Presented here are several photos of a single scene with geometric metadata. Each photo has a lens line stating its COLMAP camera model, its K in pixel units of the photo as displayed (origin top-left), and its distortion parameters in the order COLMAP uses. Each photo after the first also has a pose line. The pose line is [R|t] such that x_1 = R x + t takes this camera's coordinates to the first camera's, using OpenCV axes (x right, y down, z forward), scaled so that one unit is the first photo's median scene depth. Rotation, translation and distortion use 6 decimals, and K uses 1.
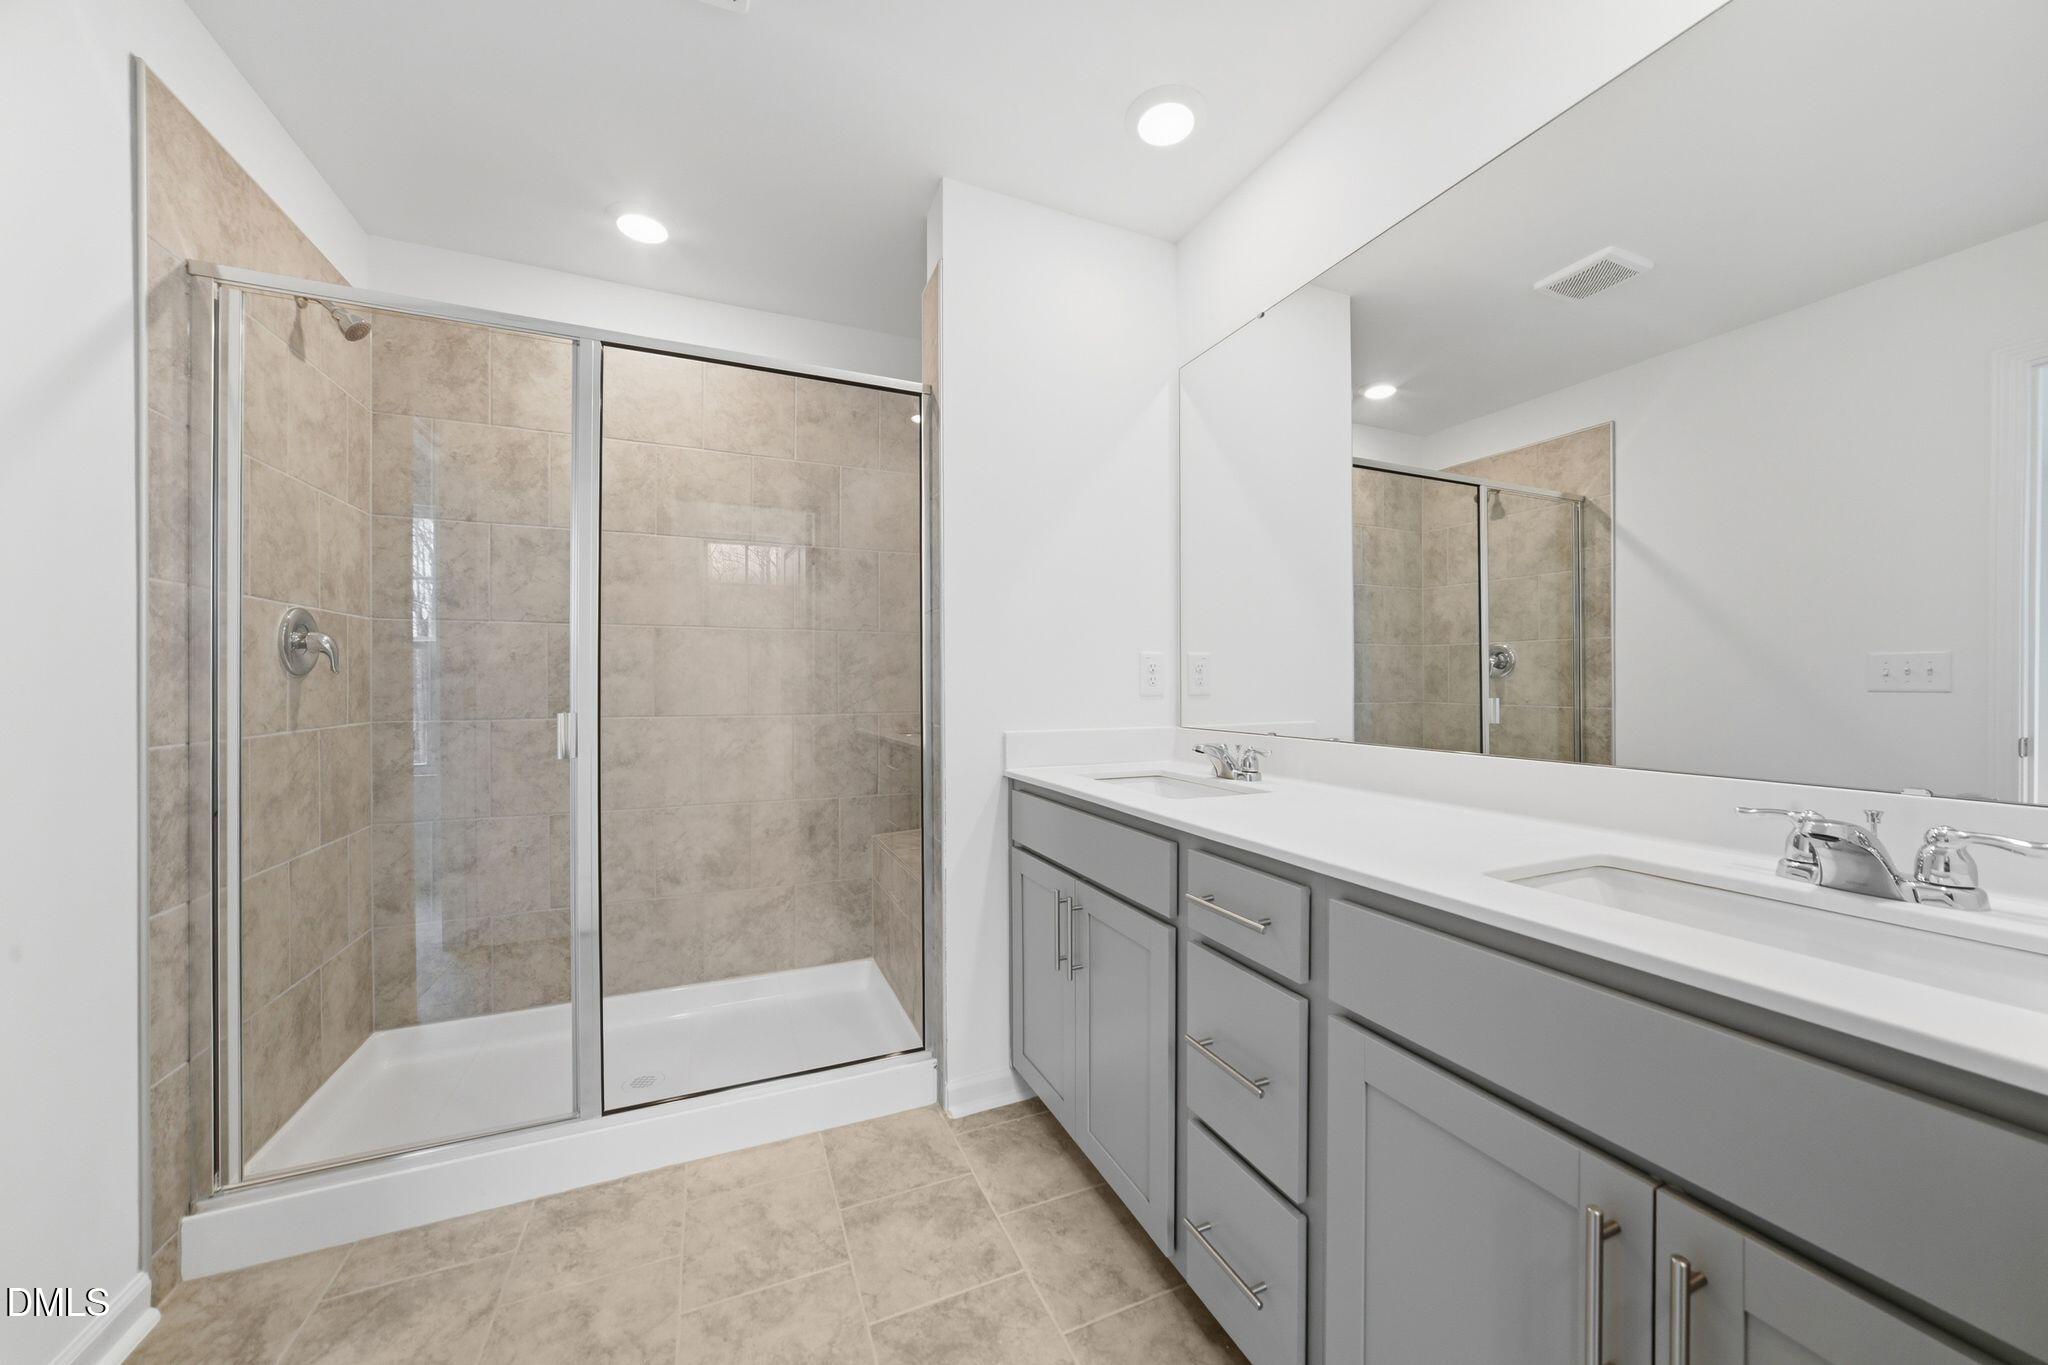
lens RADIAL K [[718.7, 0, 1026.8], [0, 718.7, 689.2], [0, 0, 1]] dist [-0.025893, 0.007551]
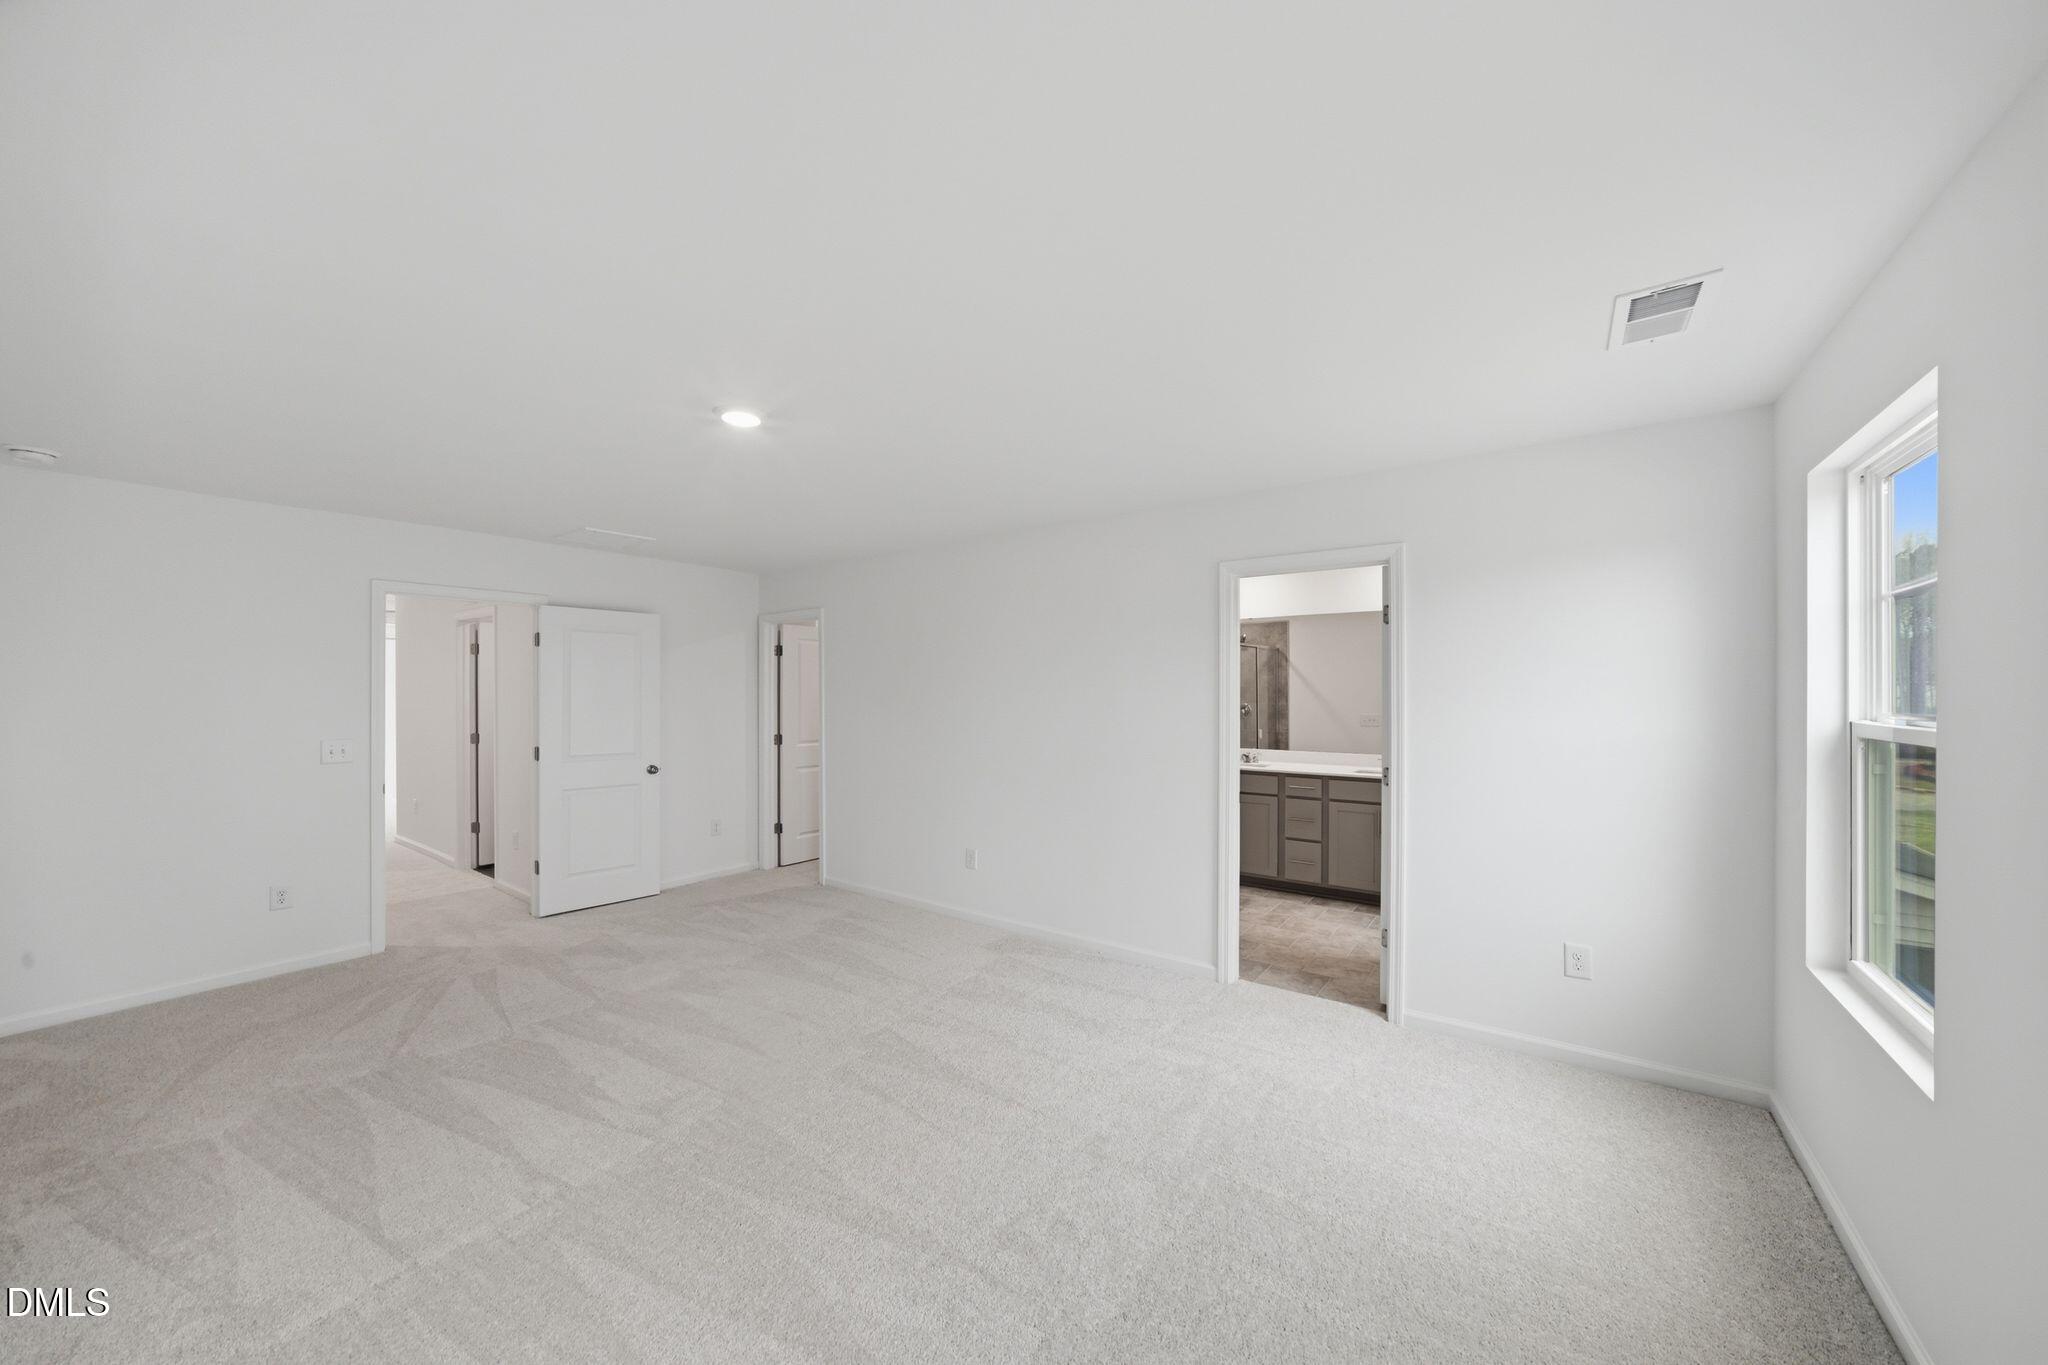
lens RADIAL K [[718.7, 0, 1026.8], [0, 718.7, 689.2], [0, 0, 1]] dist [-0.025893, 0.007551]
pose [[0.859979, -0.000684, 0.510329, -1.783091], [0.004131, 0.999976, -0.005621, -0.154633], [-0.510313, 0.006941, 0.859961, -1.026677]]
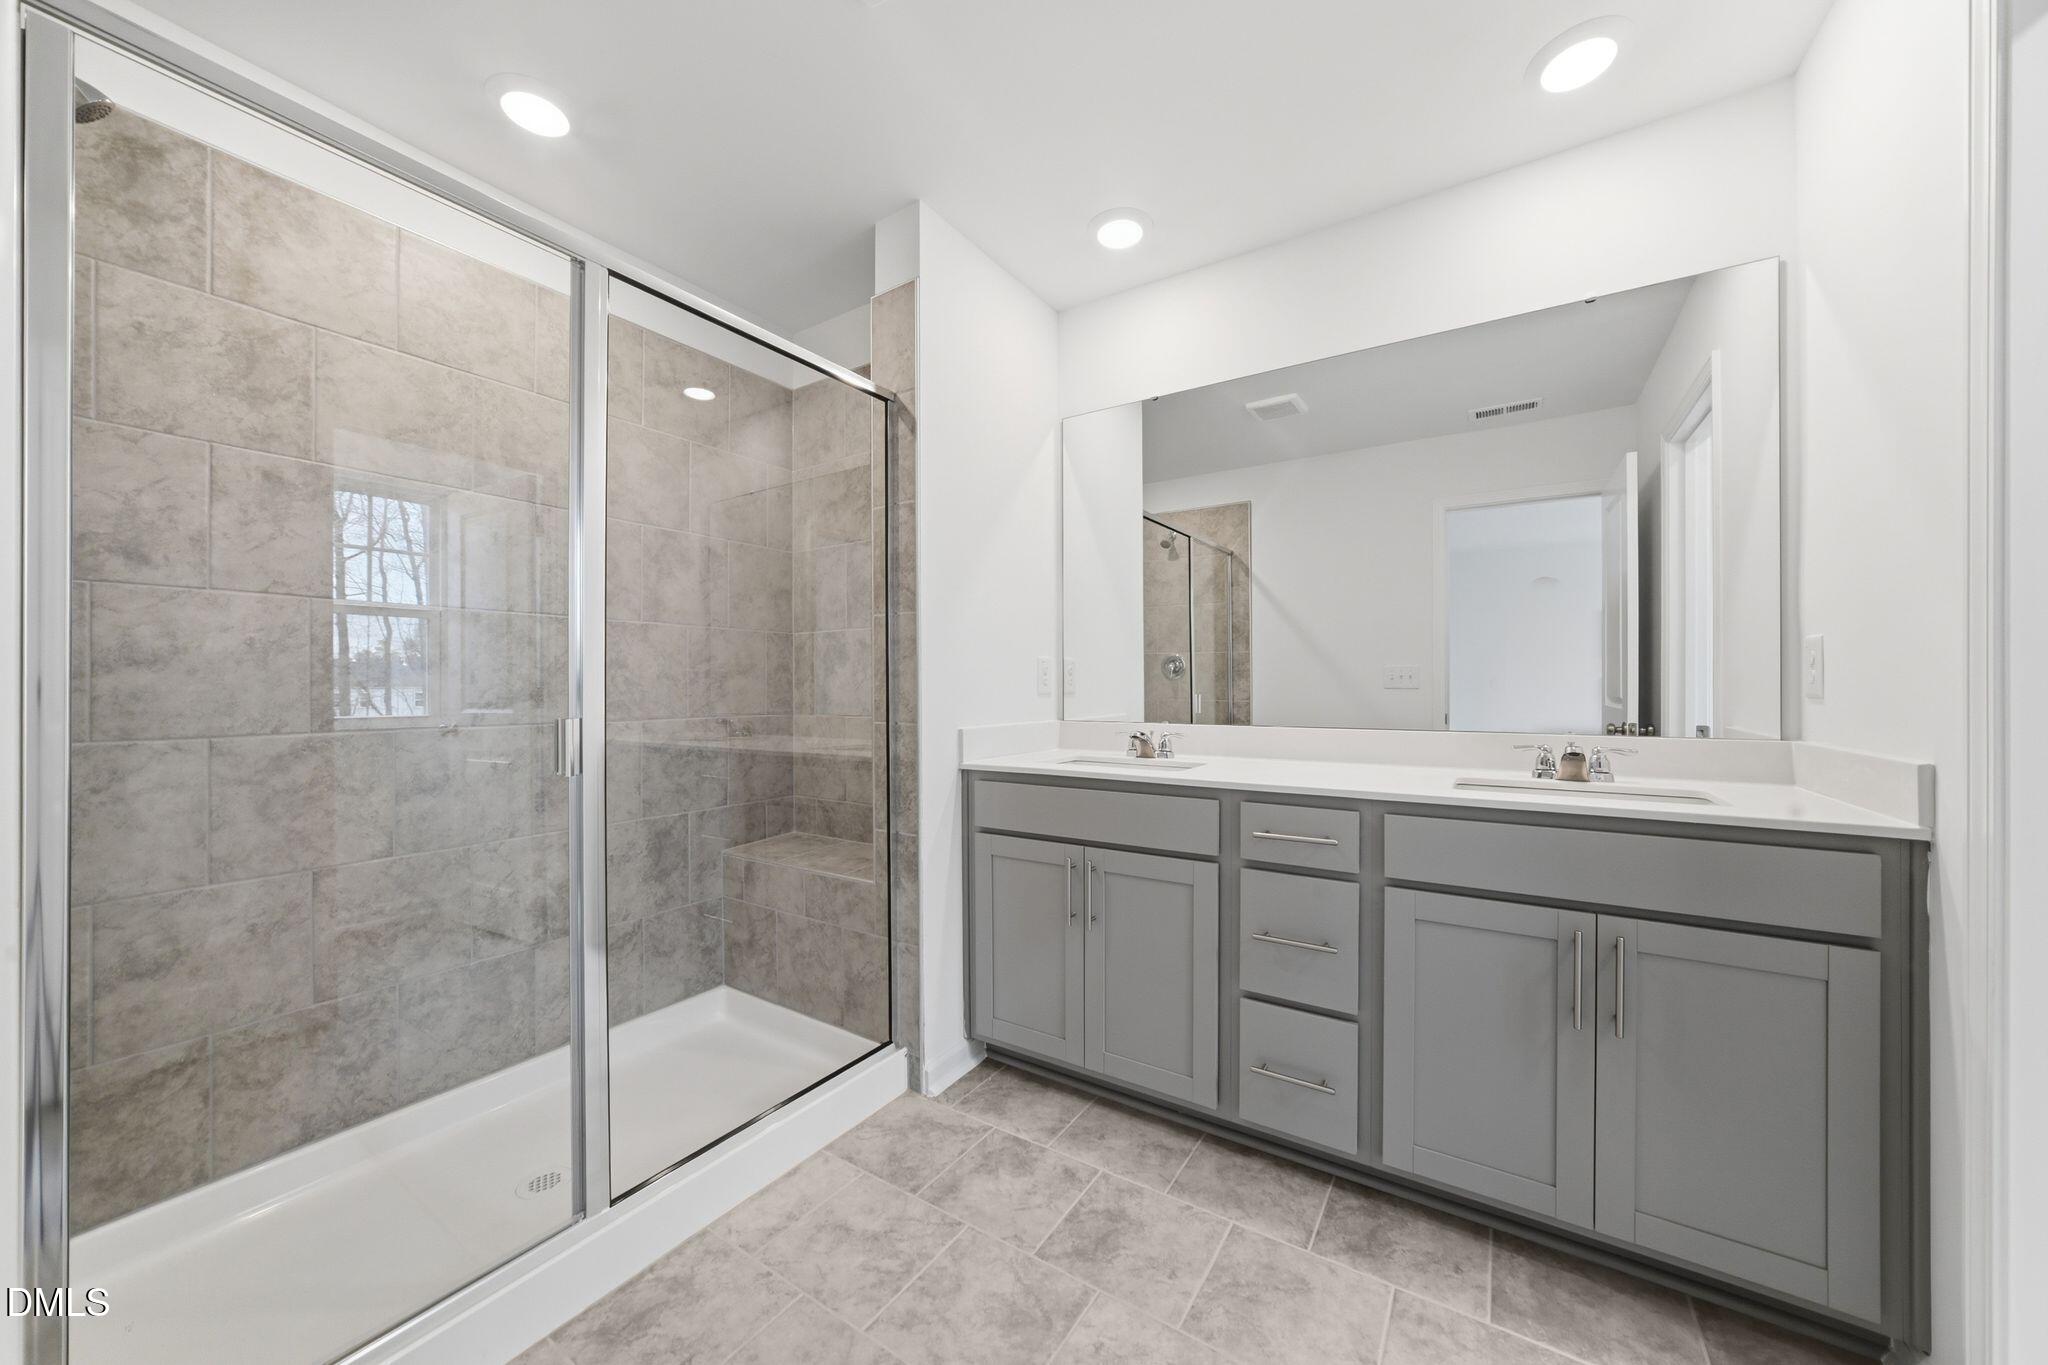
lens RADIAL K [[728.8, 0, 1016.6], [0, 728.8, 686.9], [0, 0, 1]] dist [-0.026053, 0.008312]
pose [[0.839671, -0.002113, 0.543092, -0.493243], [0.005087, 0.999979, -0.003974, 0.001830], [-0.543072, 0.006099, 0.839664, 0.028356]]
